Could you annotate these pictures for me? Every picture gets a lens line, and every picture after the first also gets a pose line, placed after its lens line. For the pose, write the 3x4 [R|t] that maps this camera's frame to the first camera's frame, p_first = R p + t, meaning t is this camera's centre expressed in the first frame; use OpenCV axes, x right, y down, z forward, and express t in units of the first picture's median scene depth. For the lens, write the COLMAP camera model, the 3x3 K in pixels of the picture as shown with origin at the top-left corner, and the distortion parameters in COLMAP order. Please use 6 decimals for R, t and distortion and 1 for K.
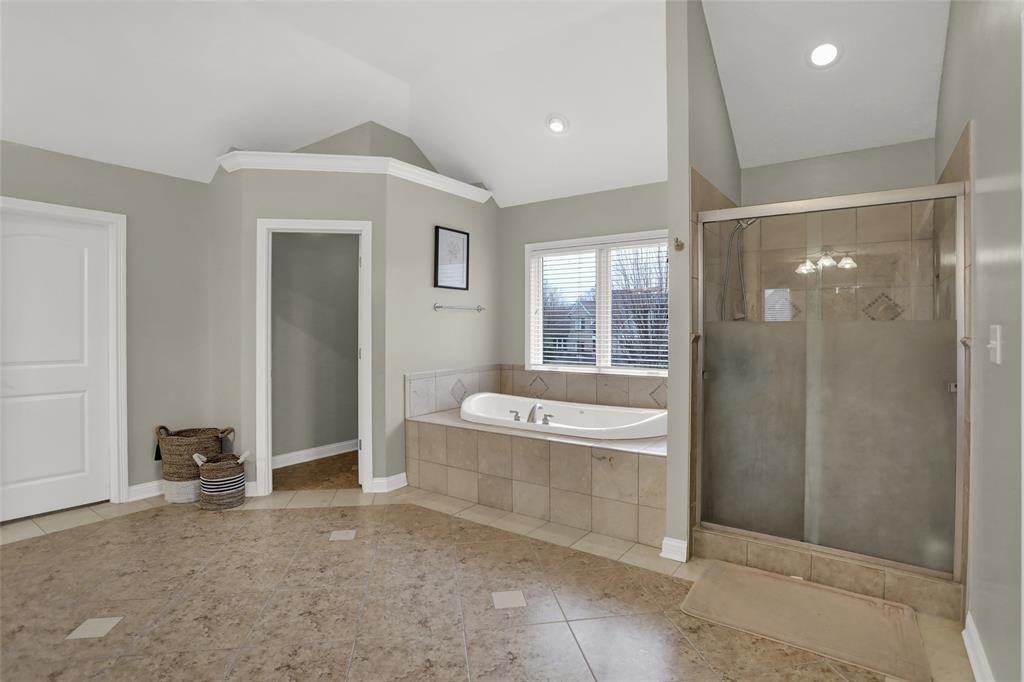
lens RADIAL K [[512.1, 0, 508.3], [0, 512.1, 338.5], [0, 0, 1]] dist [-0.054057, 0.020060]
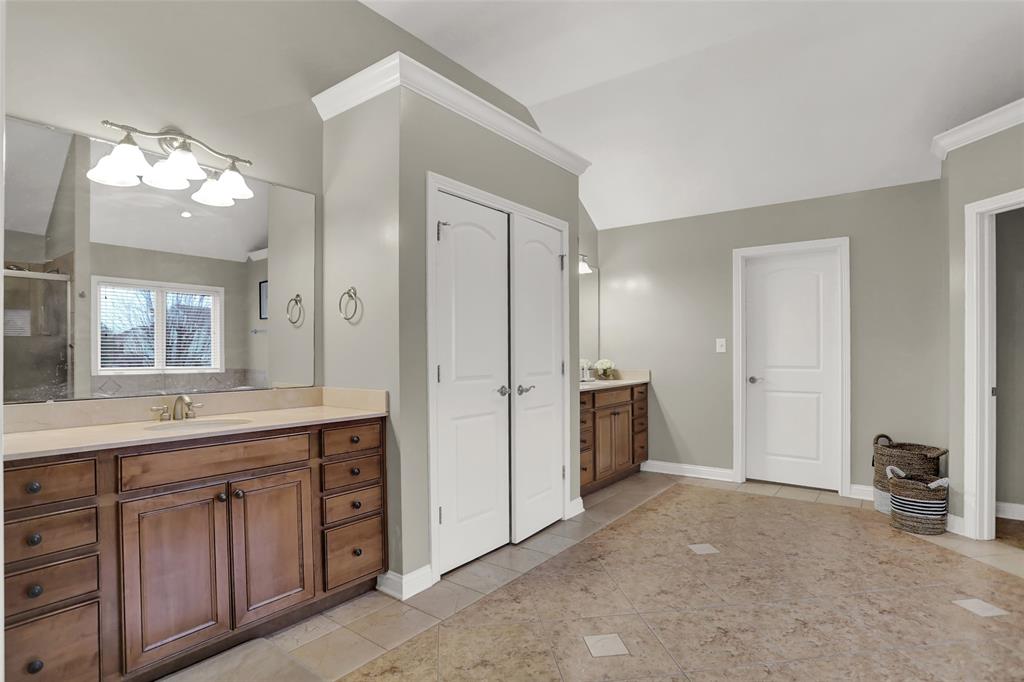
lens RADIAL K [[512.1, 0, 508.3], [0, 512.1, 338.5], [0, 0, 1]] dist [-0.054057, 0.020060]
pose [[-0.026053, -0.030748, -0.999188, 0.379991], [-0.013415, 0.999448, -0.030406, 0.023588], [0.999571, 0.012612, -0.026451, 0.289074]]
